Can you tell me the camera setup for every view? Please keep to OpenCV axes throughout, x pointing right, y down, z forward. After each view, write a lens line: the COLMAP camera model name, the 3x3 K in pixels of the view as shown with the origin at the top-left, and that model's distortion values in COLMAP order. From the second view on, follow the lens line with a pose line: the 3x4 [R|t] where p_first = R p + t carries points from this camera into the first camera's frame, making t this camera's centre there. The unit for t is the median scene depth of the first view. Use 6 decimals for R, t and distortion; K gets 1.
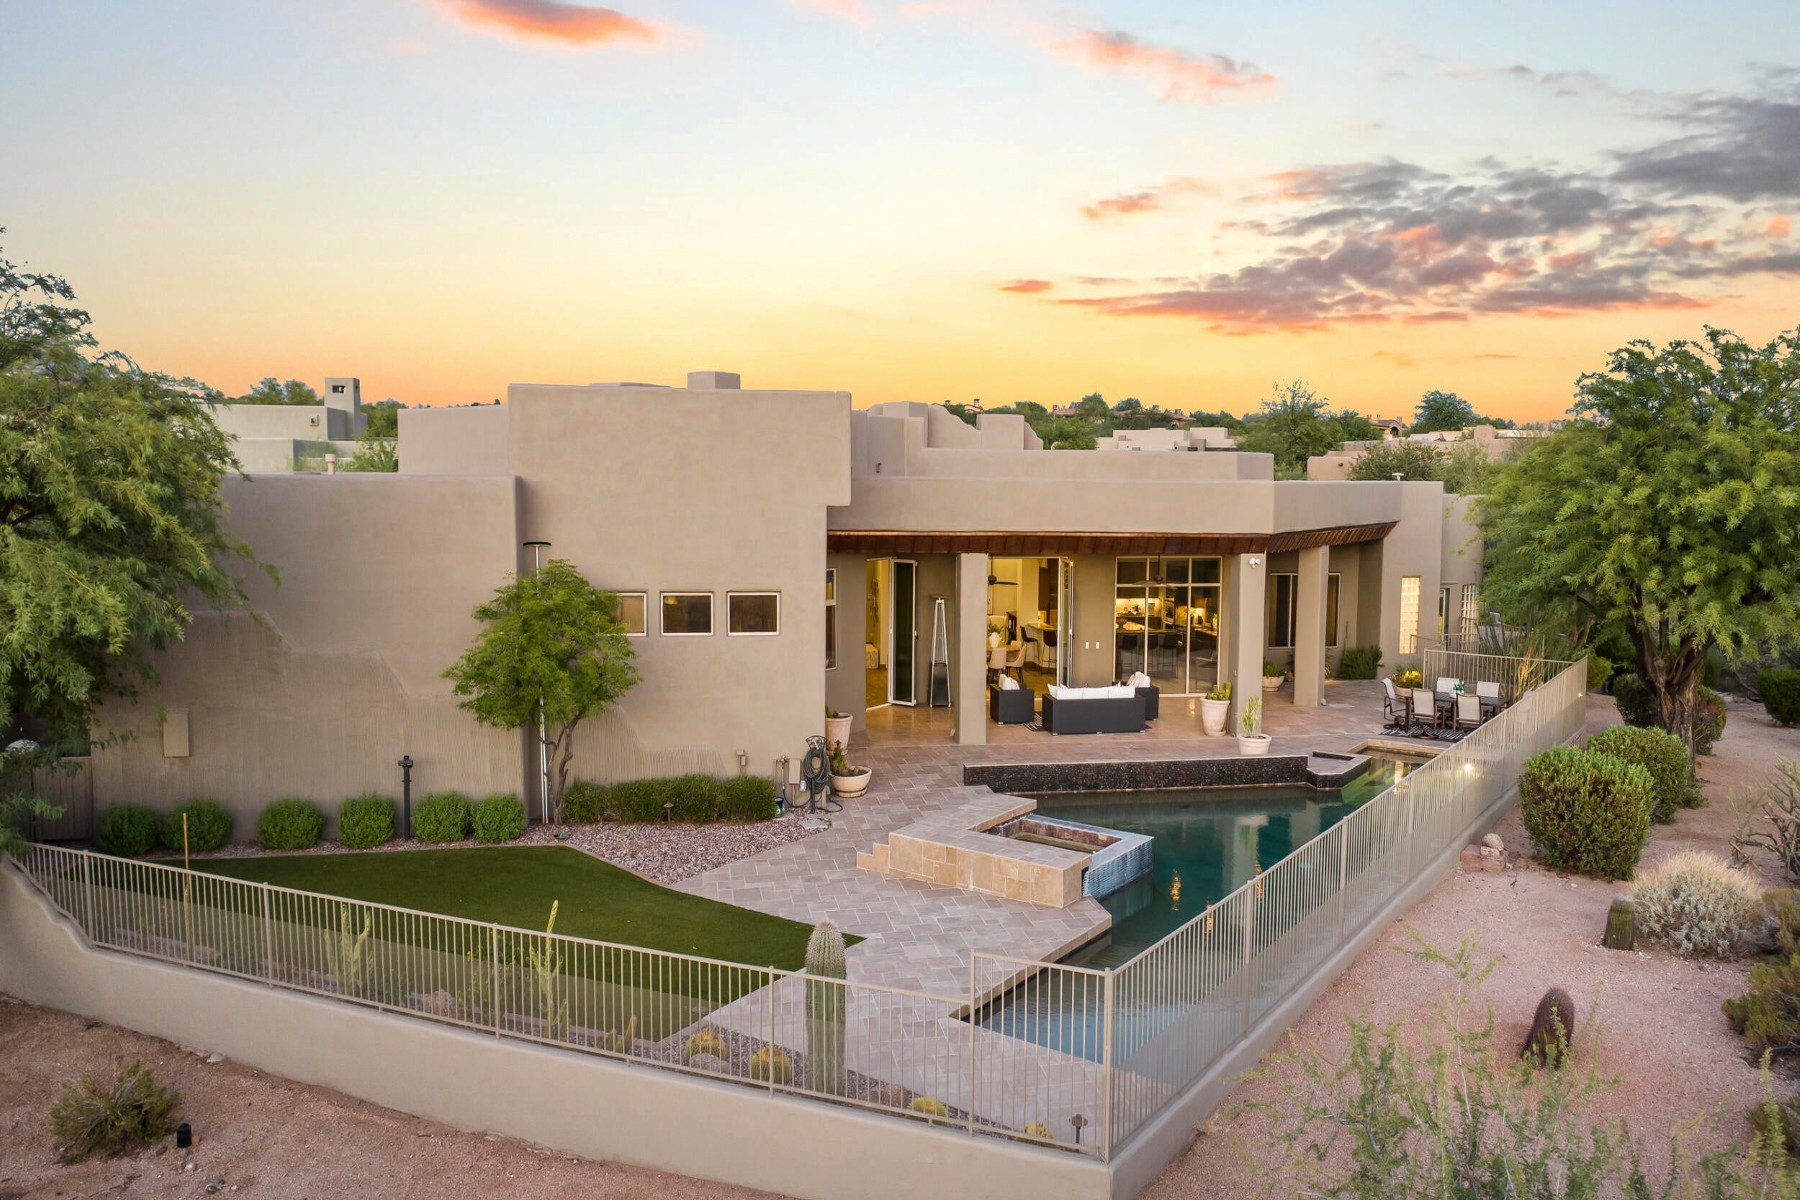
lens RADIAL K [[1291.1, 0, 900.0], [0, 1291.1, 600.0], [0, 0, 1]] dist [-0.020807, 0.004002]
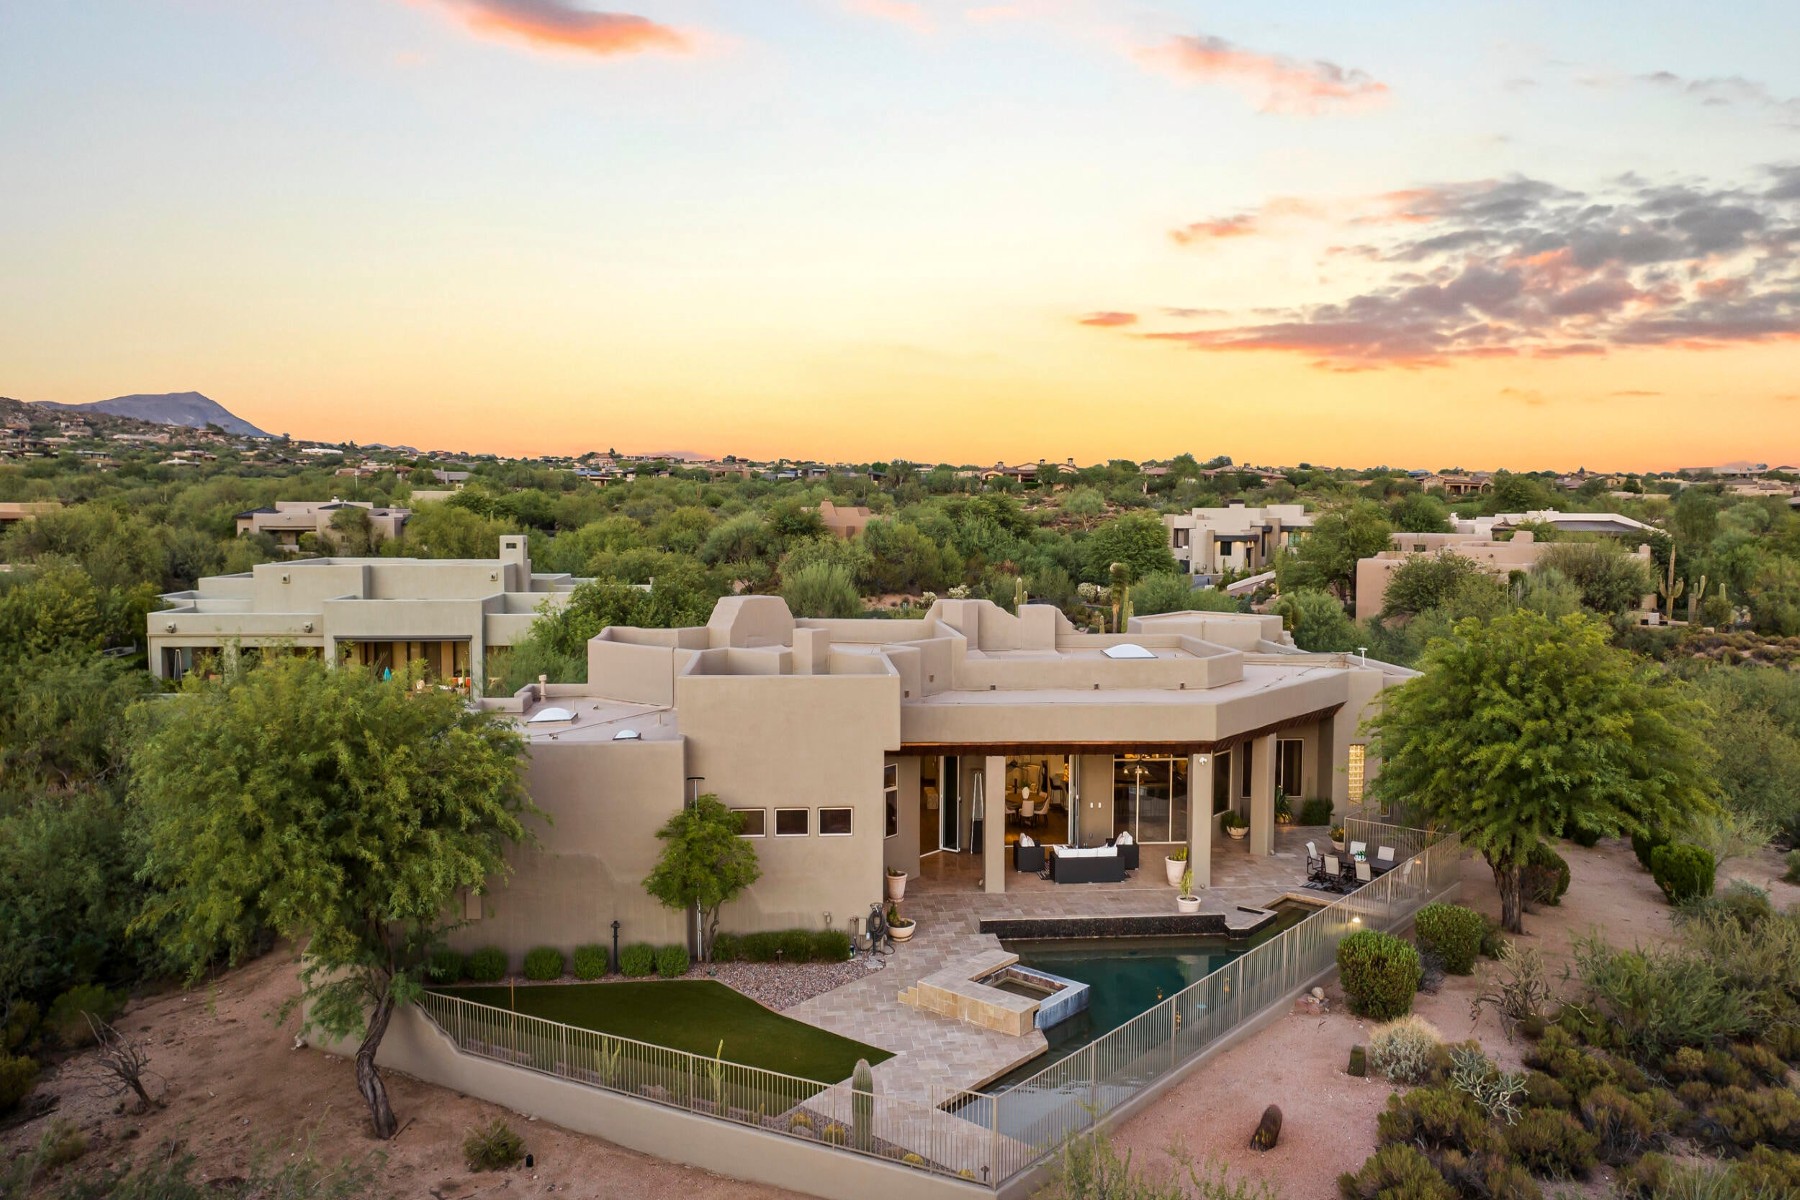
lens RADIAL K [[1273.4, 0, 898.7], [0, 1273.4, 620.1], [0, 0, 1]] dist [-0.014513, 0.000105]
pose [[0.996831, 0.001636, -0.079532, 0.078377], [-0.002876, 0.999876, -0.015478, -0.203183], [0.079497, 0.015658, 0.996712, -0.482569]]
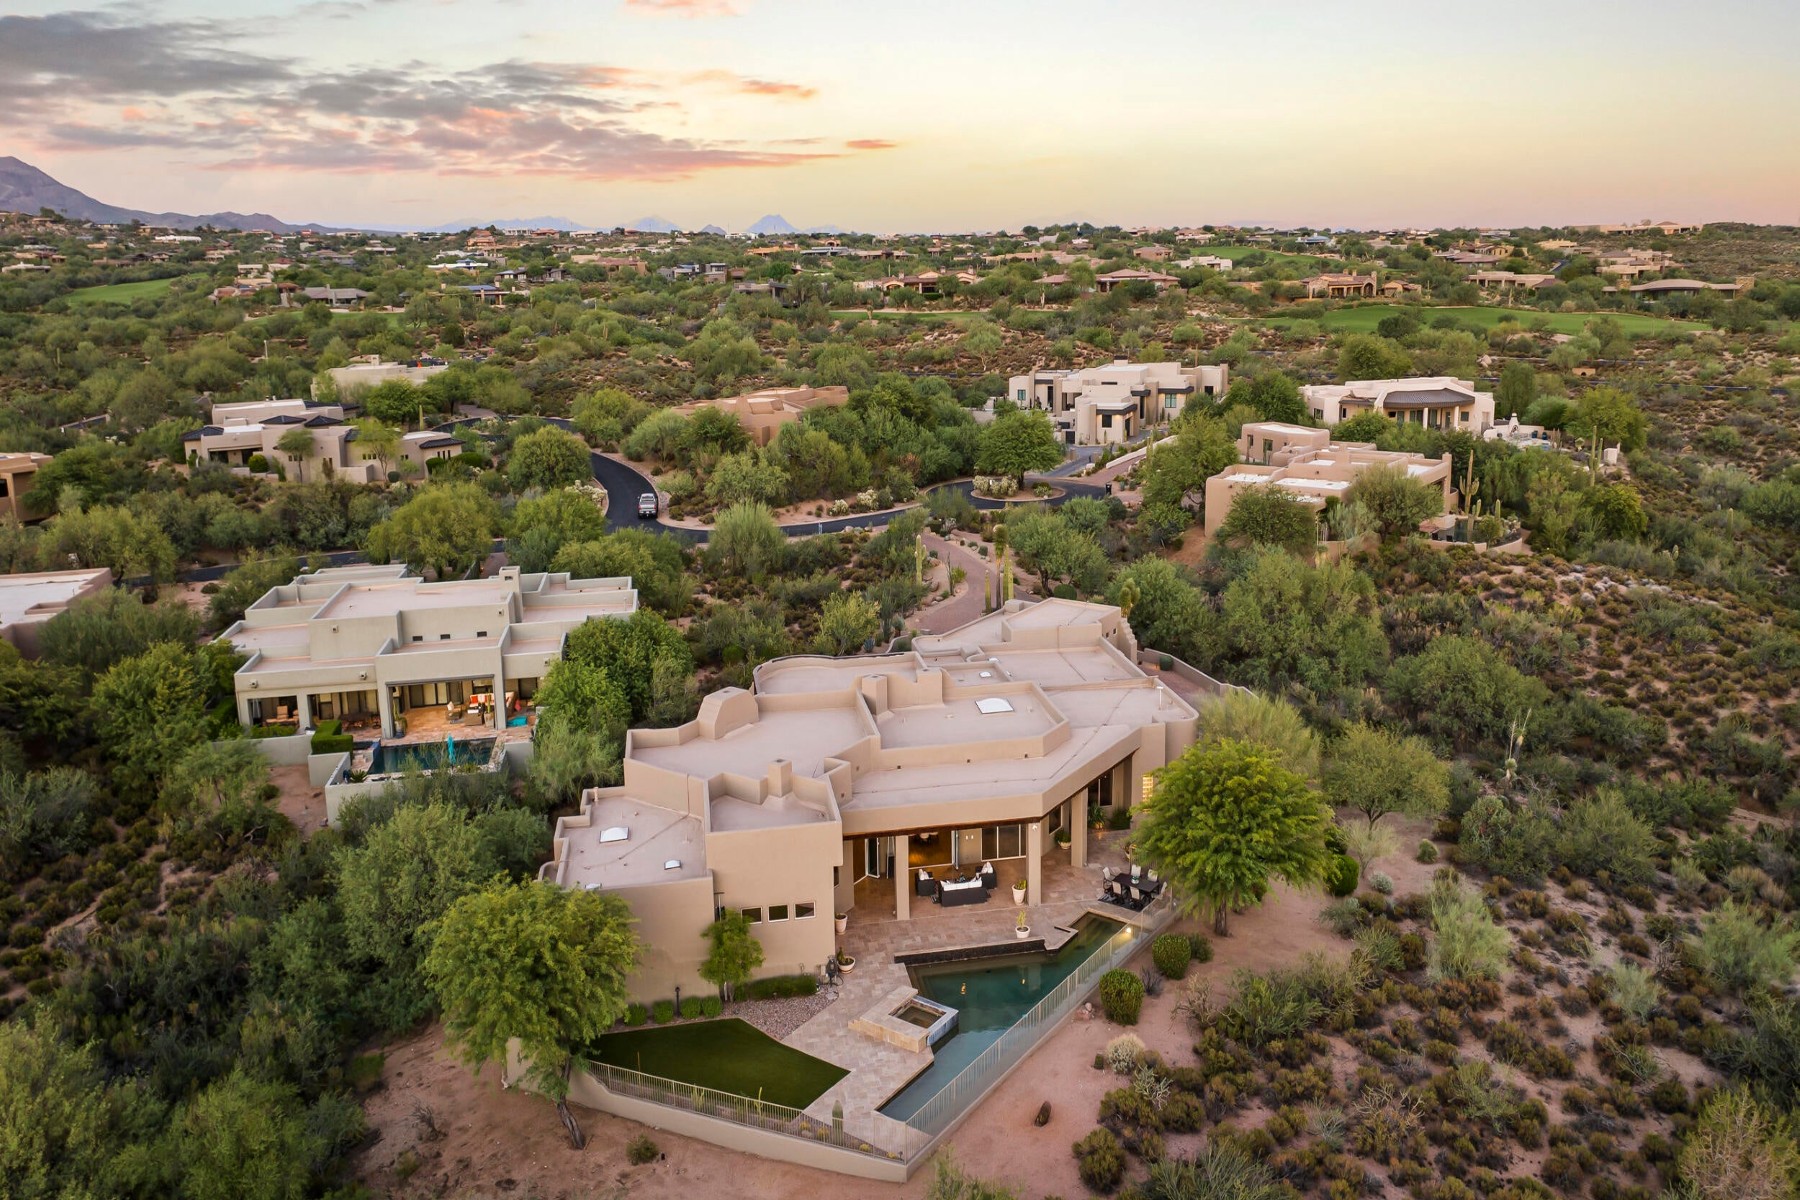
lens RADIAL K [[1290.6, 0, 900.0], [0, 1290.6, 577.5], [0, 0, 1]] dist [-0.000546, -0.037492]
pose [[0.999322, -0.035100, -0.011074, 0.120245], [0.036262, 0.990455, 0.132984, -0.944696], [0.006300, -0.133296, 0.991056, -1.357971]]
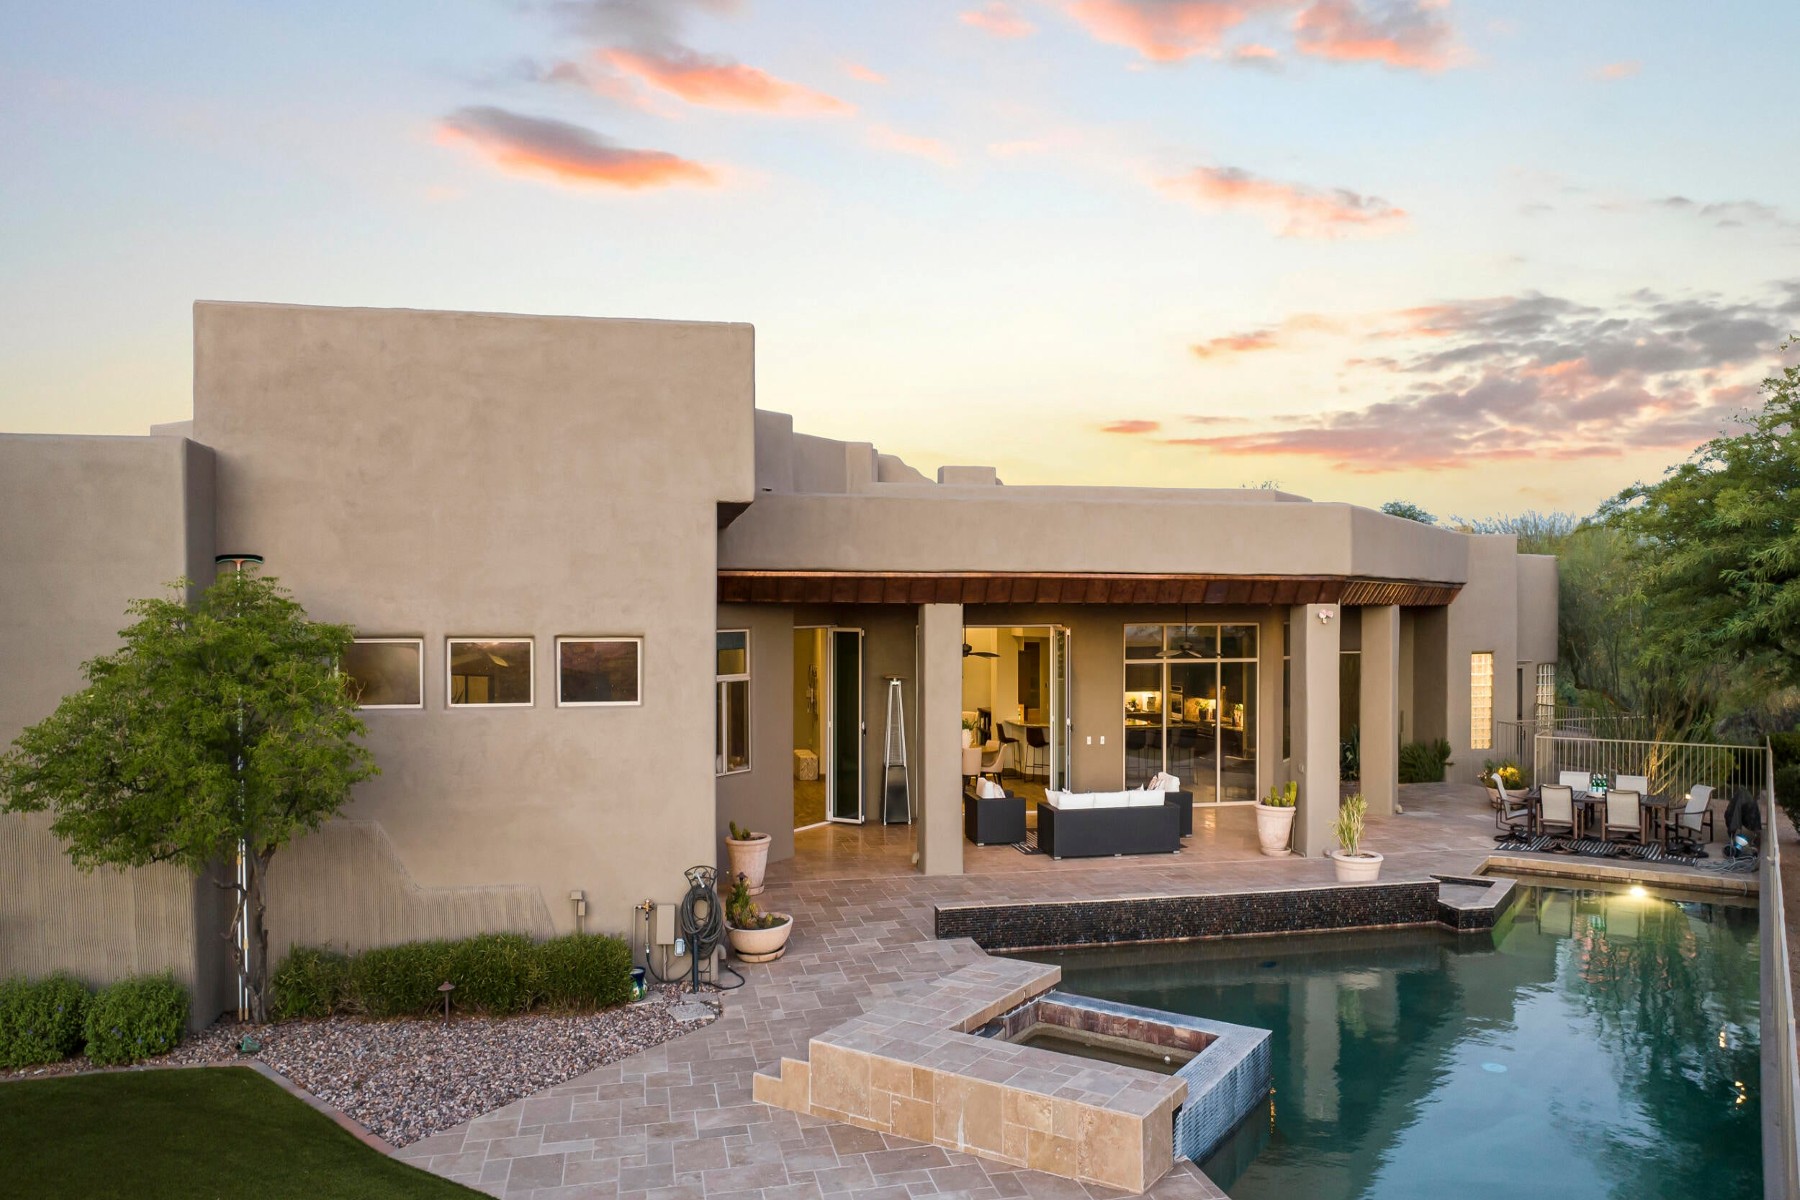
lens RADIAL K [[1279.3, 0, 900.0], [0, 1279.3, 647.0], [0, 0, 1]] dist [-0.029145, -0.000443]
pose [[0.999268, -0.012990, 0.035975, 0.011080], [0.015304, 0.997781, -0.064800, 0.041459], [-0.035053, 0.065303, 0.997250, 0.377326]]
